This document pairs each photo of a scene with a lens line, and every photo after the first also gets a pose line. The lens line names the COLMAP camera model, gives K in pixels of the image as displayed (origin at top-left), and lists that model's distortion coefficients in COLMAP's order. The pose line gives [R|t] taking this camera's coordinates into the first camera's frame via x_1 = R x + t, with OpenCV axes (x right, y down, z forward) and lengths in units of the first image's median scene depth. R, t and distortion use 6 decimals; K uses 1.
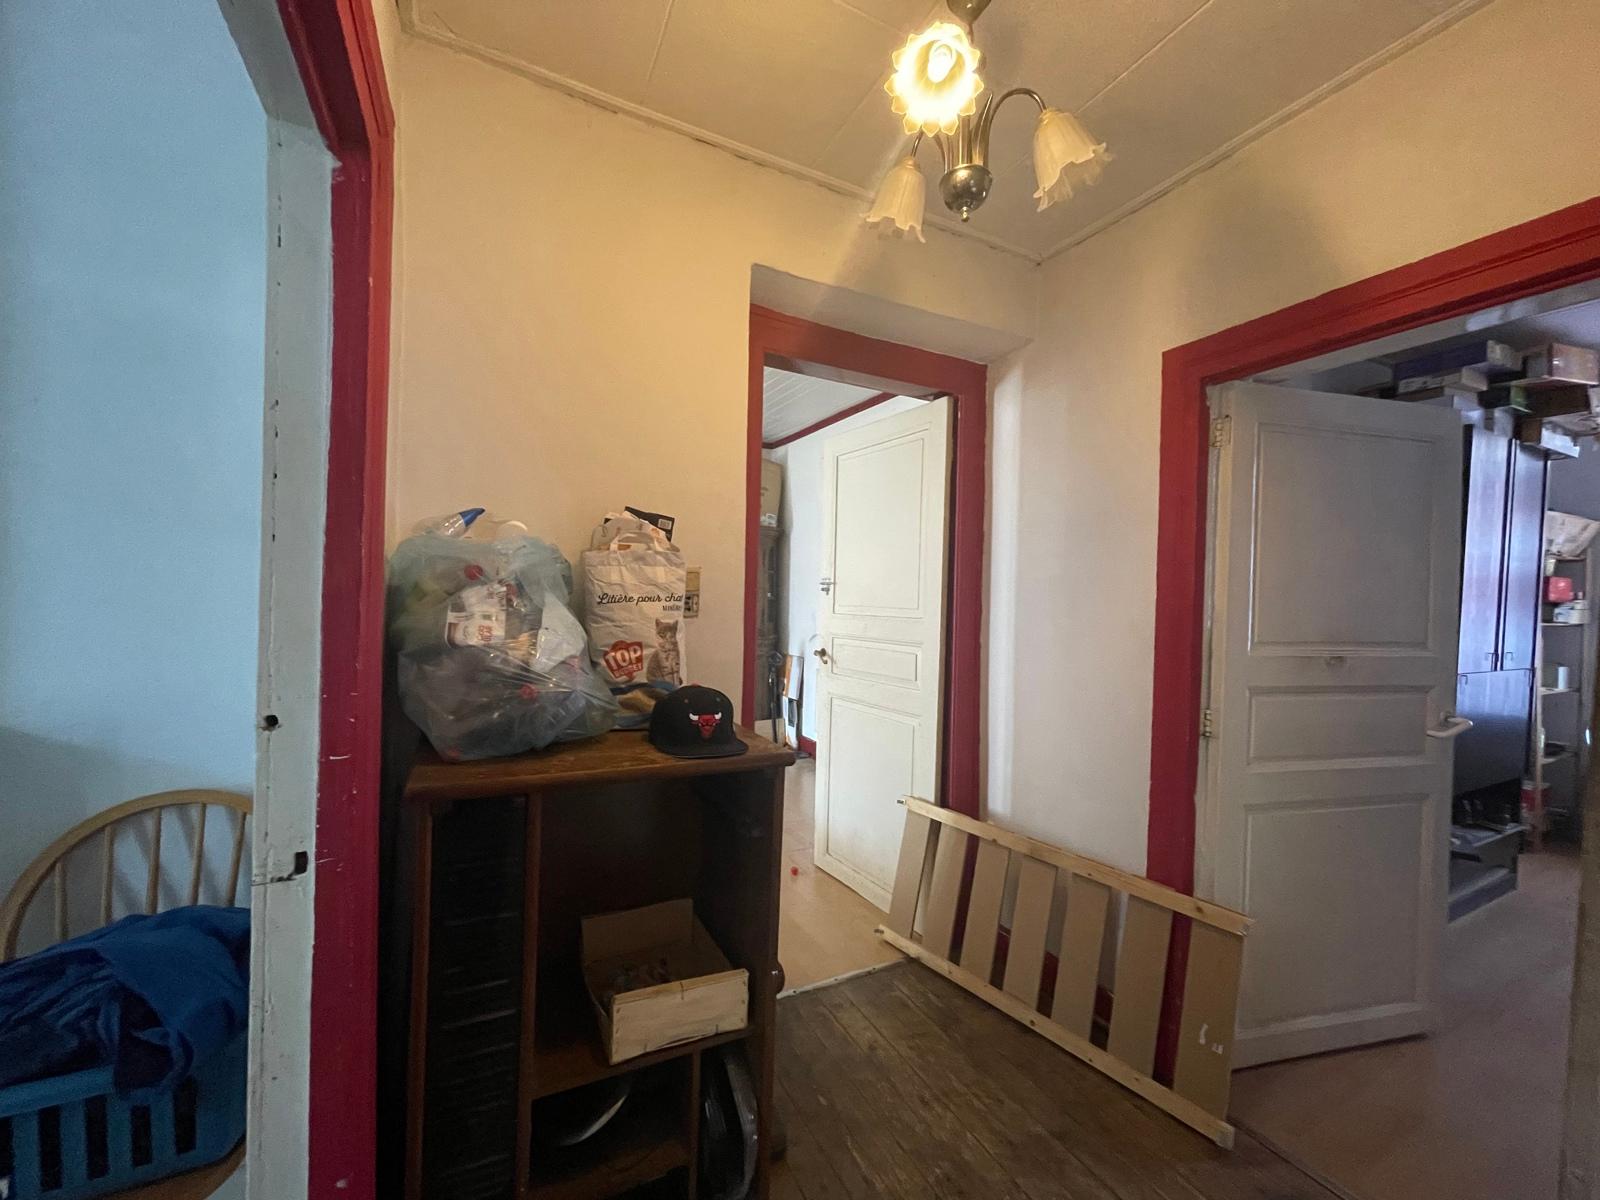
lens RADIAL K [[648.1, 0, 800.2], [0, 648.1, 603.4], [0, 0, 1]] dist [-0.002362, 0.000067]
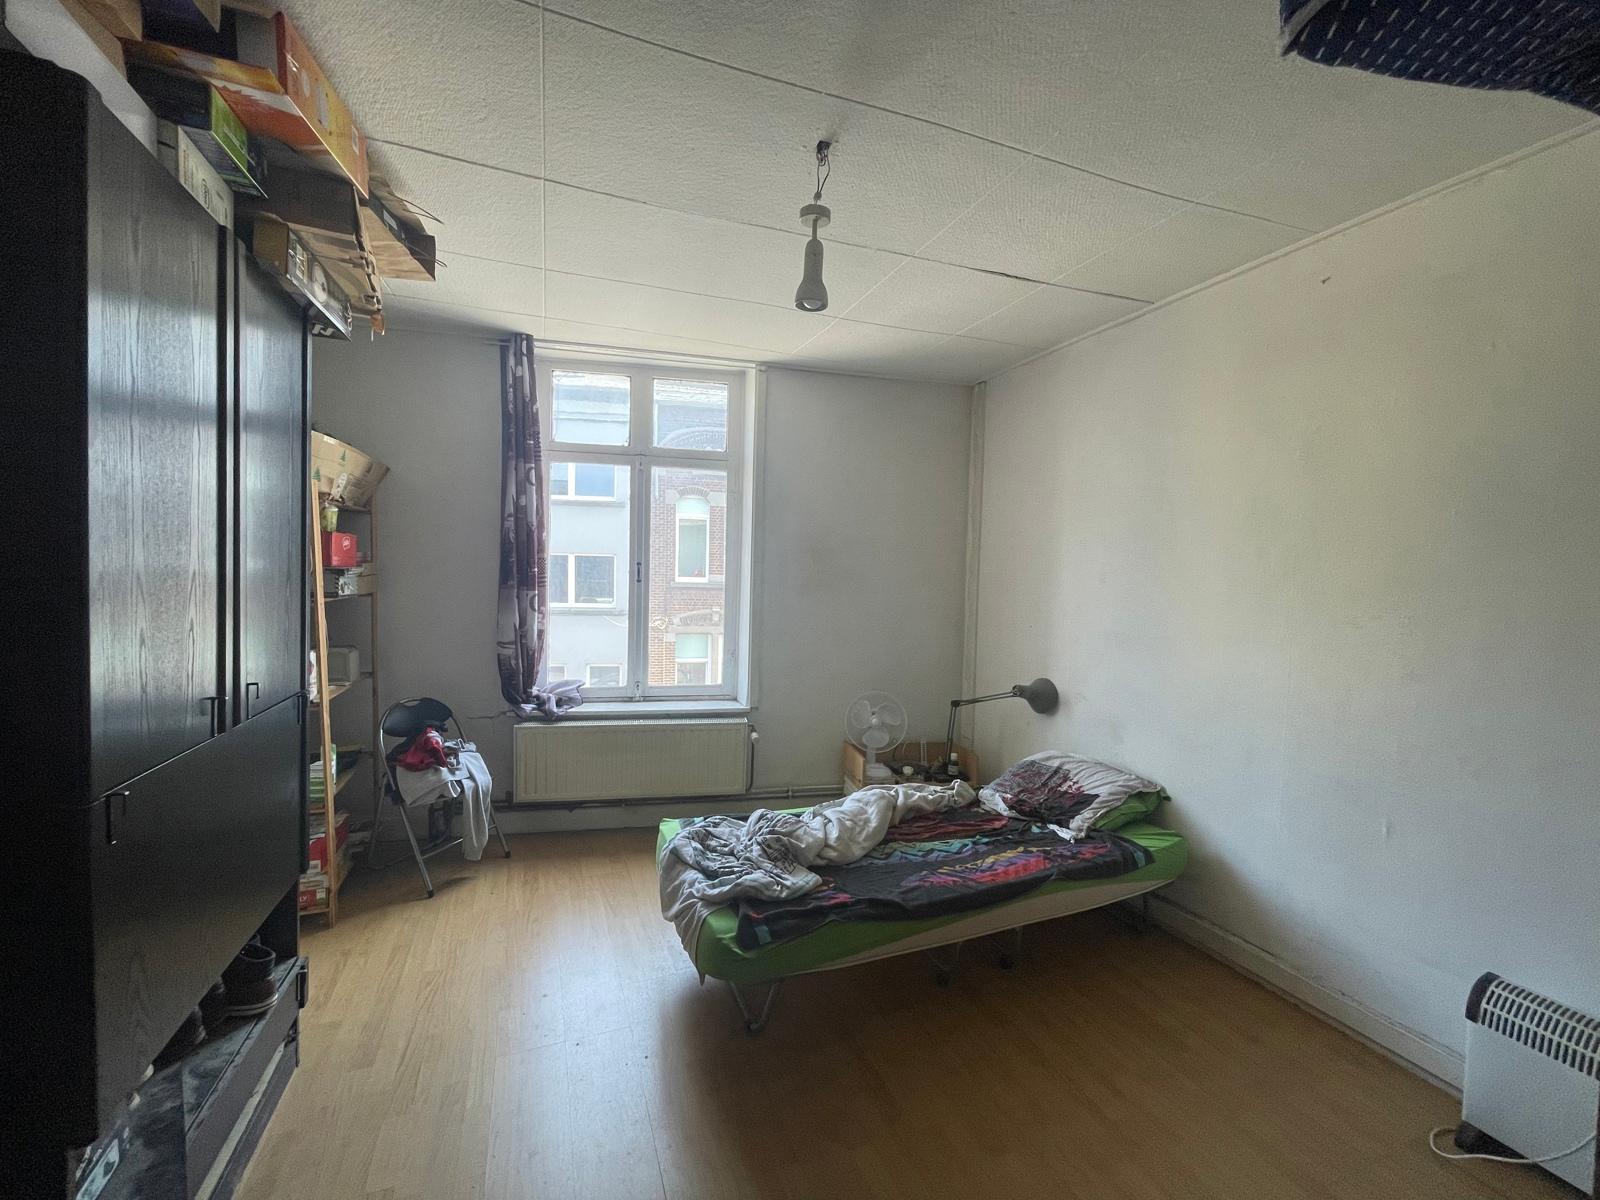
lens RADIAL K [[644.2, 0, 797.8], [0, 644.2, 598.8], [0, 0, 1]] dist [-0.002548, -0.000292]
pose [[0.115555, -0.070665, 0.990784, 0.529796], [-0.005032, 0.997412, 0.071725, -0.021615], [-0.993288, -0.013274, 0.114900, 0.422611]]
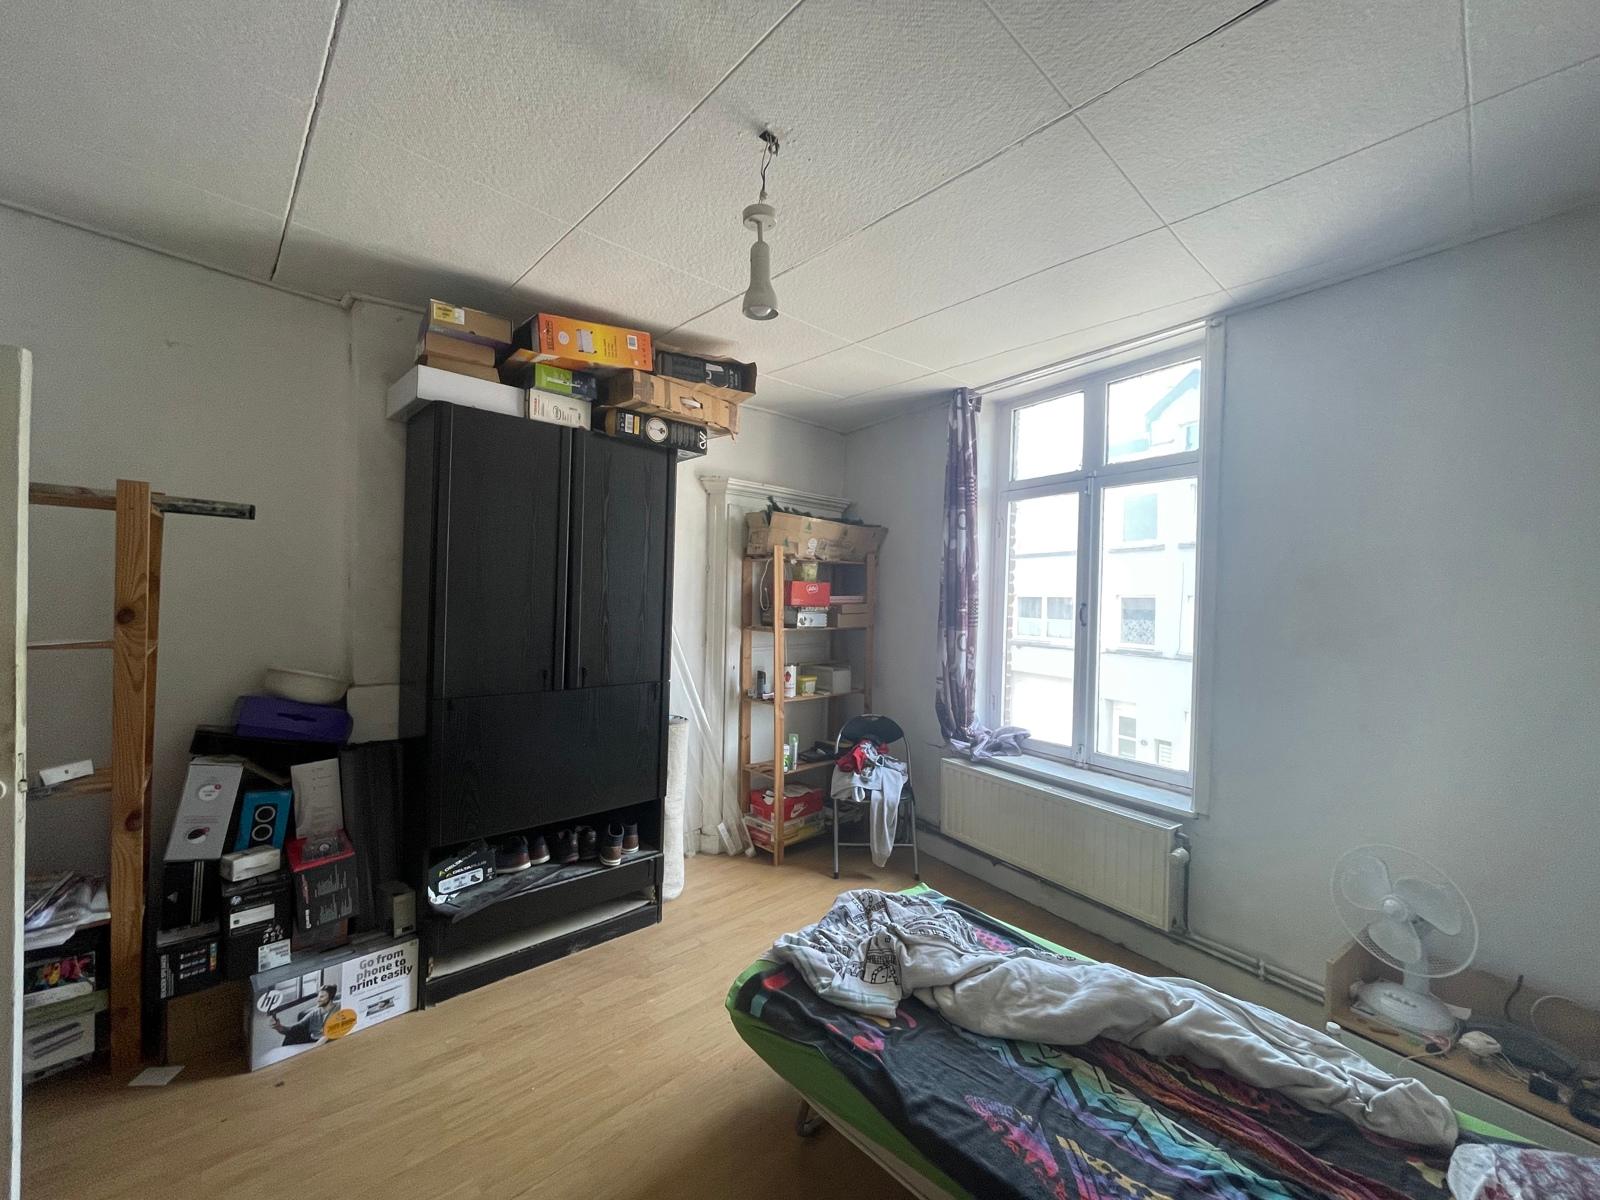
lens RADIAL K [[644.3, 0, 799.3], [0, 644.3, 597.4], [0, 0, 1]] dist [-0.002658, 0.000290]
pose [[0.962705, -0.007699, 0.270443, 0.905557], [0.010195, 0.999917, -0.007825, -0.009321], [-0.270360, 0.010290, 0.962704, 0.061765]]
